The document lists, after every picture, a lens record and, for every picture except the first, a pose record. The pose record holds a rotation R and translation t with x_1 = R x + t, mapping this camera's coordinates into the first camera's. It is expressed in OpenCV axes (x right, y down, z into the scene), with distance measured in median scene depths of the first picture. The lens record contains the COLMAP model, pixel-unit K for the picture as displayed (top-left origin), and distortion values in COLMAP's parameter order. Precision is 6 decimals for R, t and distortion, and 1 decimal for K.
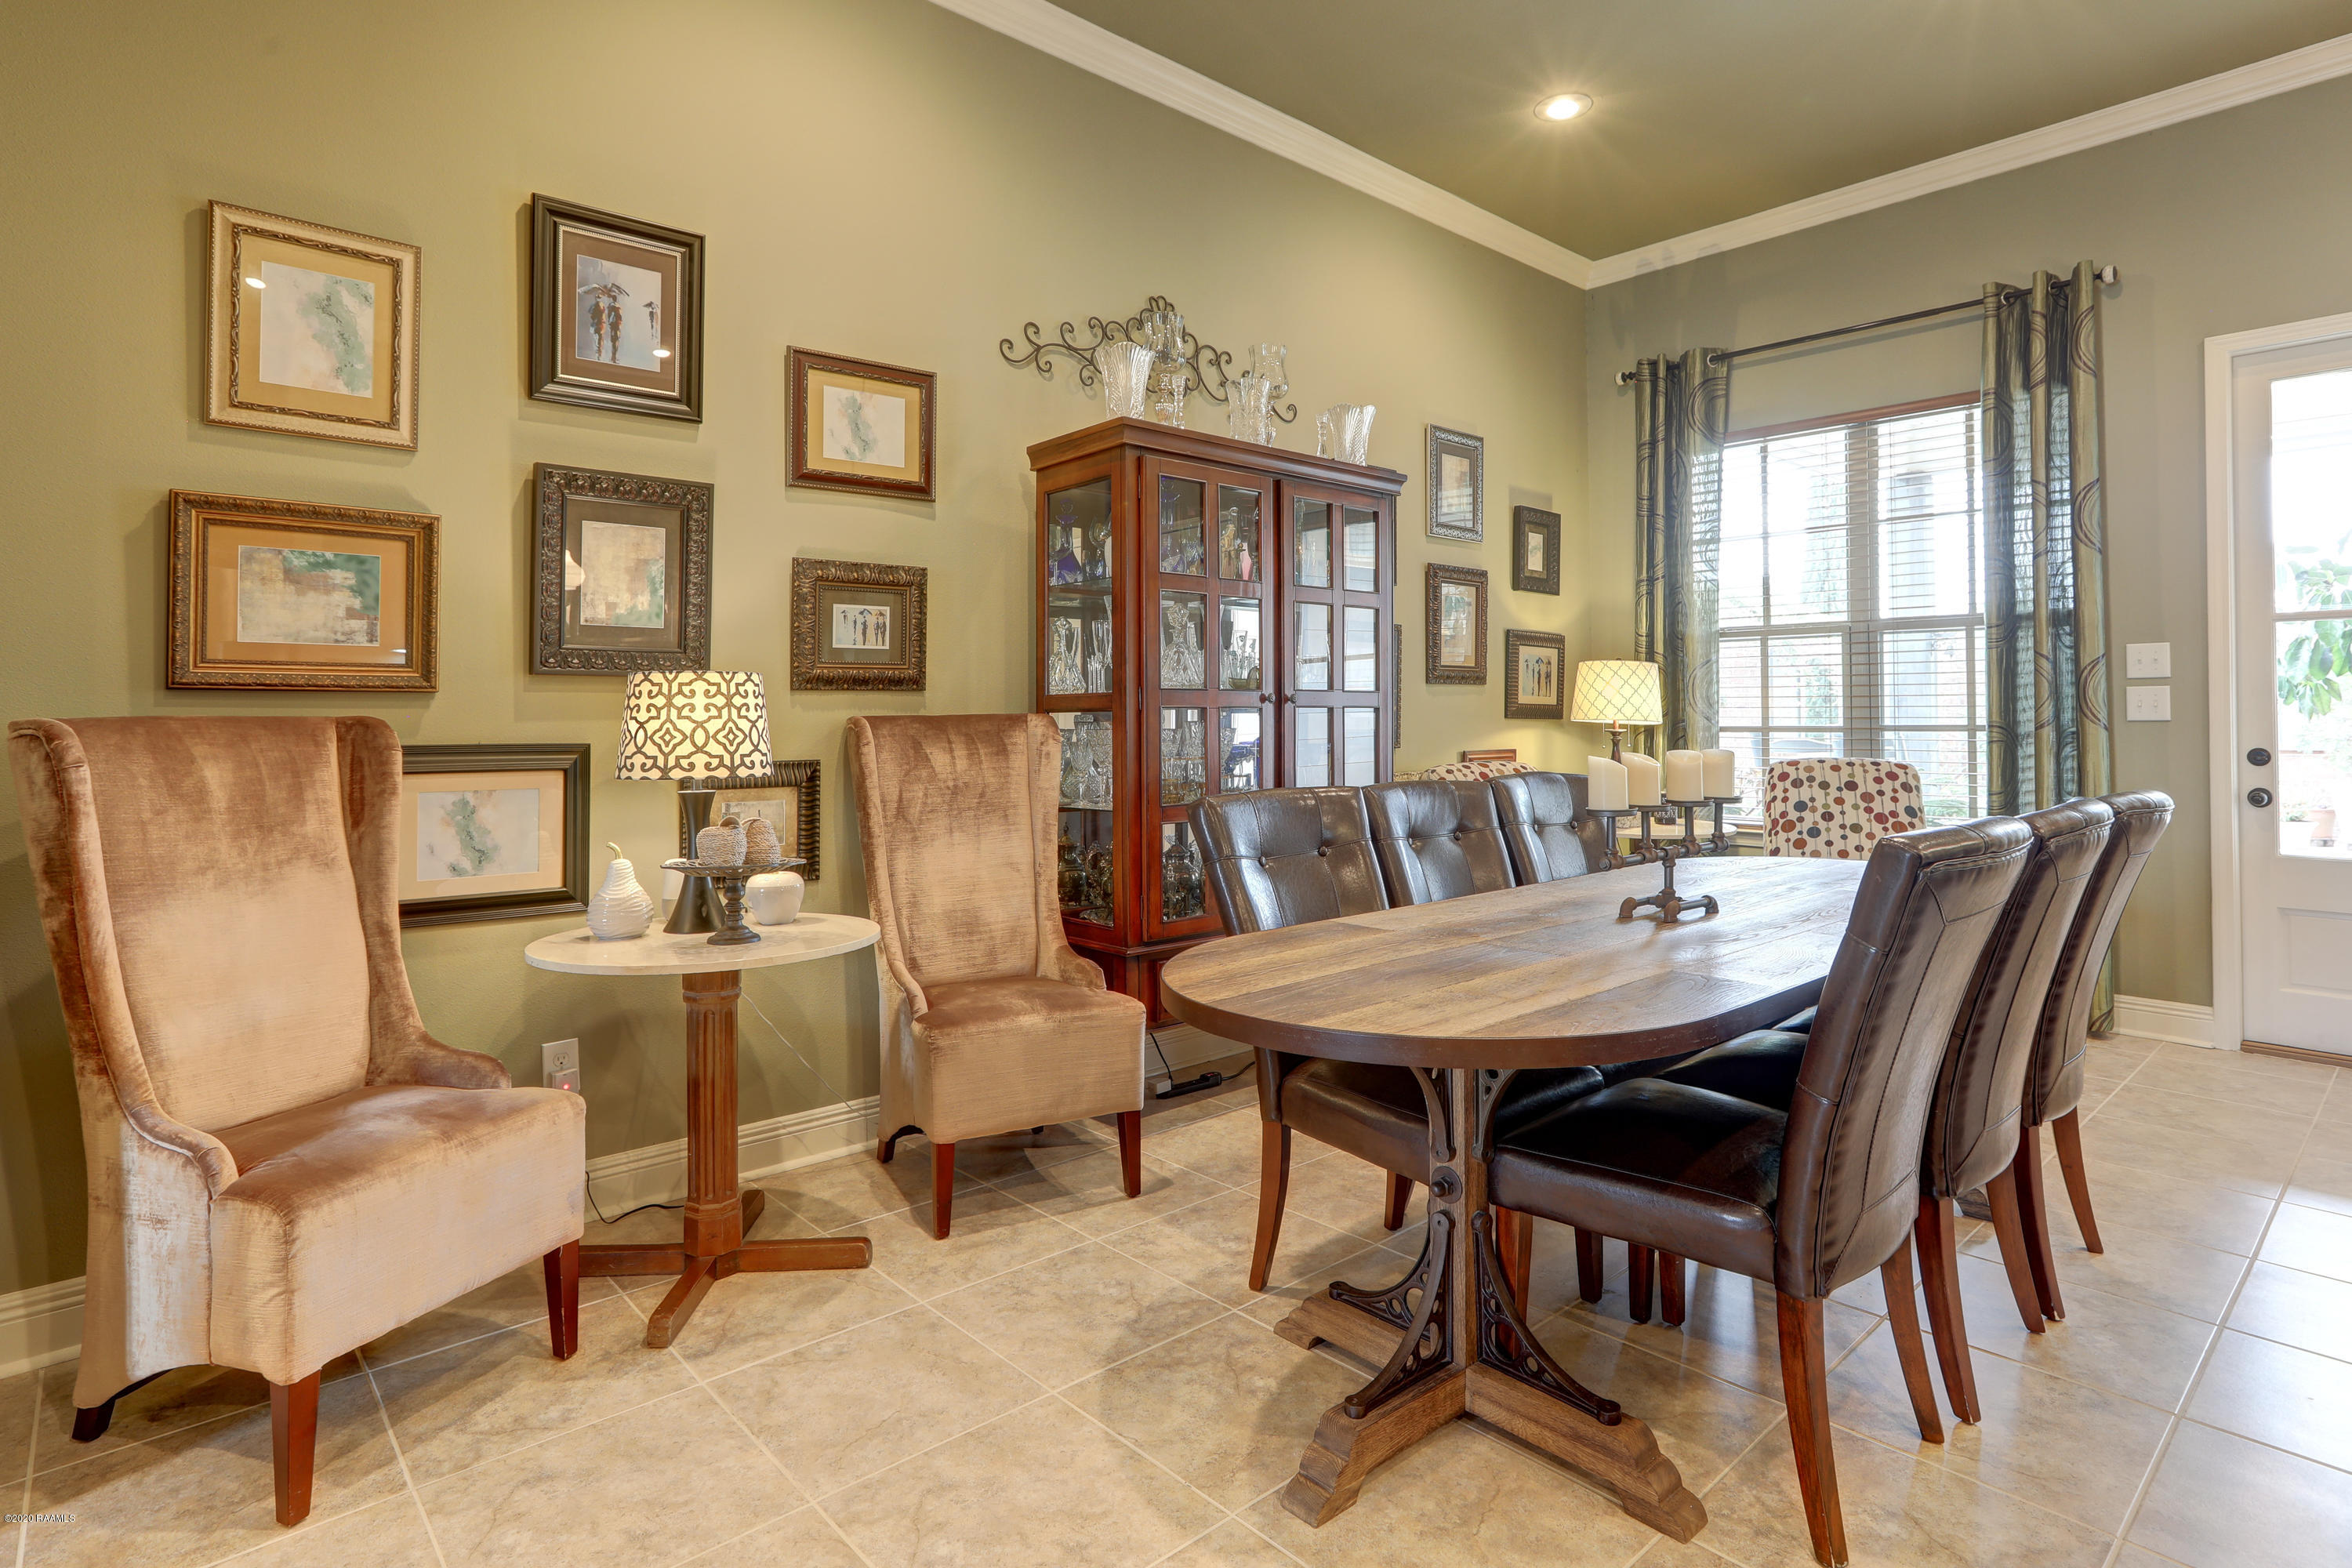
lens RADIAL K [[1213.7, 0, 1132.6], [0, 1213.7, 699.3], [0, 0, 1]] dist [-0.043965, 0.007730]
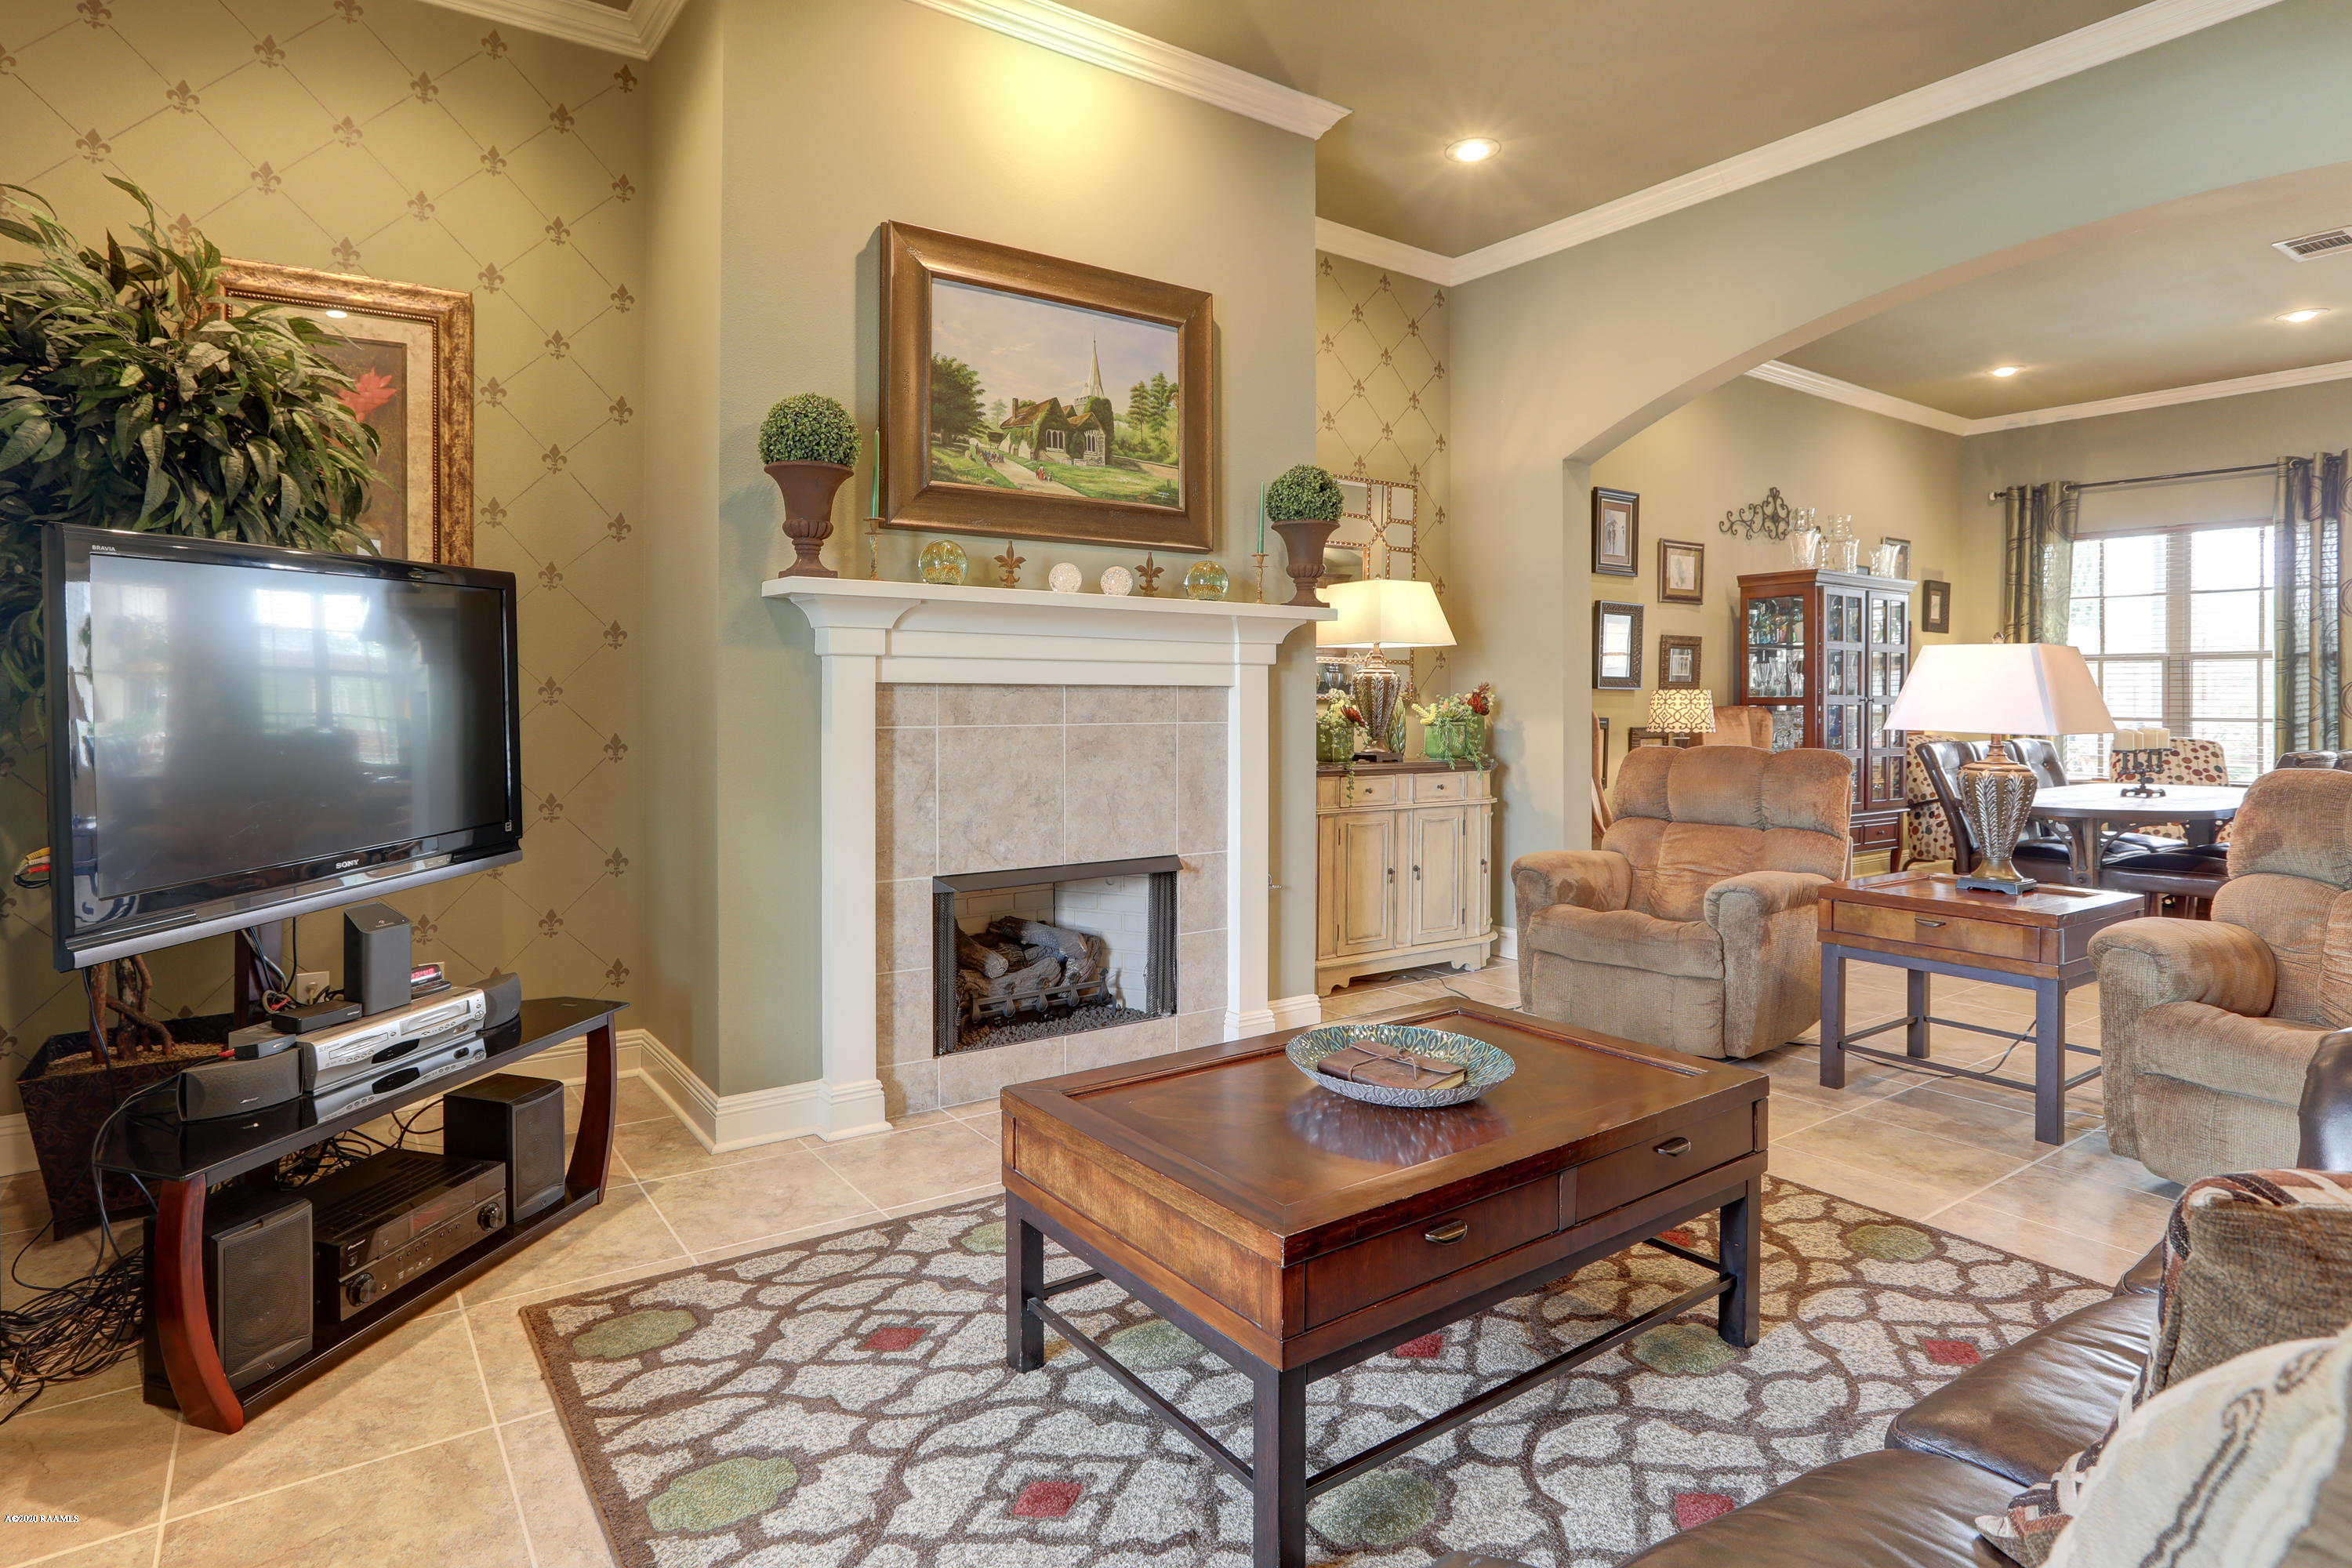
lens RADIAL K [[1184.0, 0, 1069.3], [0, 1184.0, 686.4], [0, 0, 1]] dist [-0.019260, 0.016125]
pose [[0.989212, 0.010209, -0.146138, -0.834359], [-0.009681, 0.999944, 0.004325, -0.016952], [0.146174, -0.002863, 0.989255, -1.044419]]
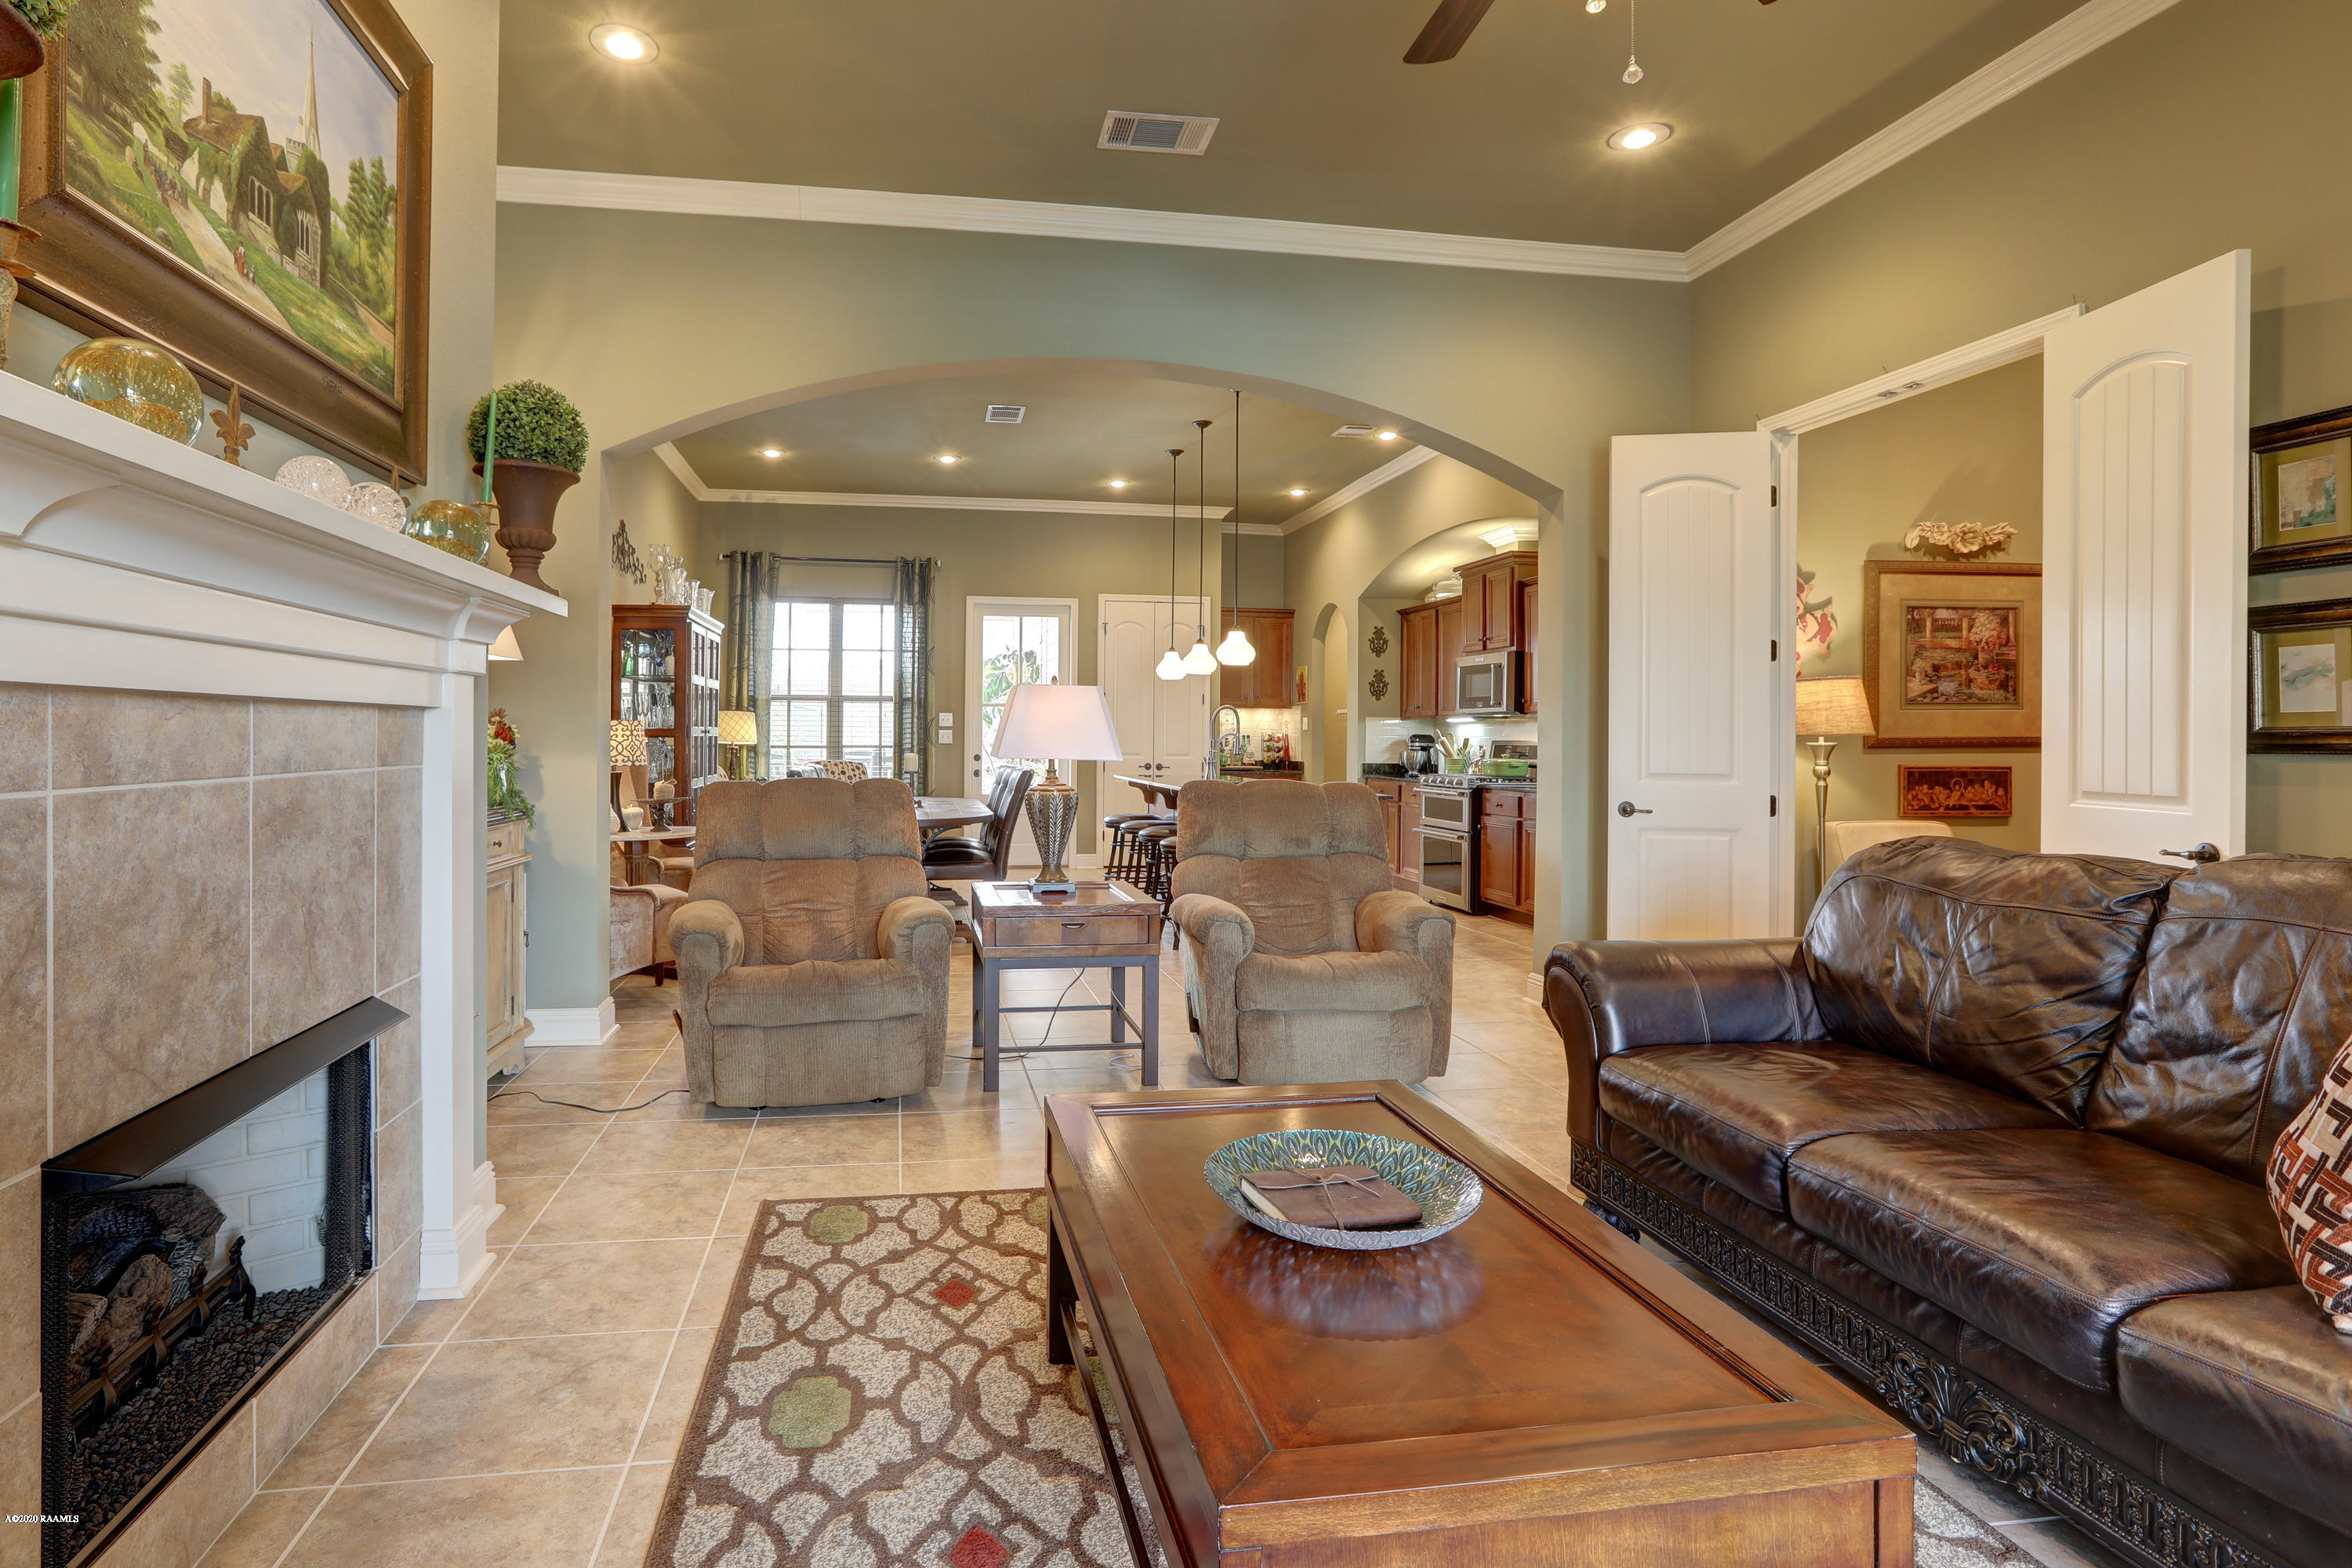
lens RADIAL K [[1184.0, 0, 1052.4], [0, 1184.0, 716.1], [0, 0, 1]] dist [-0.019260, 0.016125]
pose [[0.558372, 0.024789, 0.829220, -1.187368], [-0.020624, 0.999659, -0.015997, -0.005791], [-0.829334, -0.008170, 0.558693, -0.636938]]
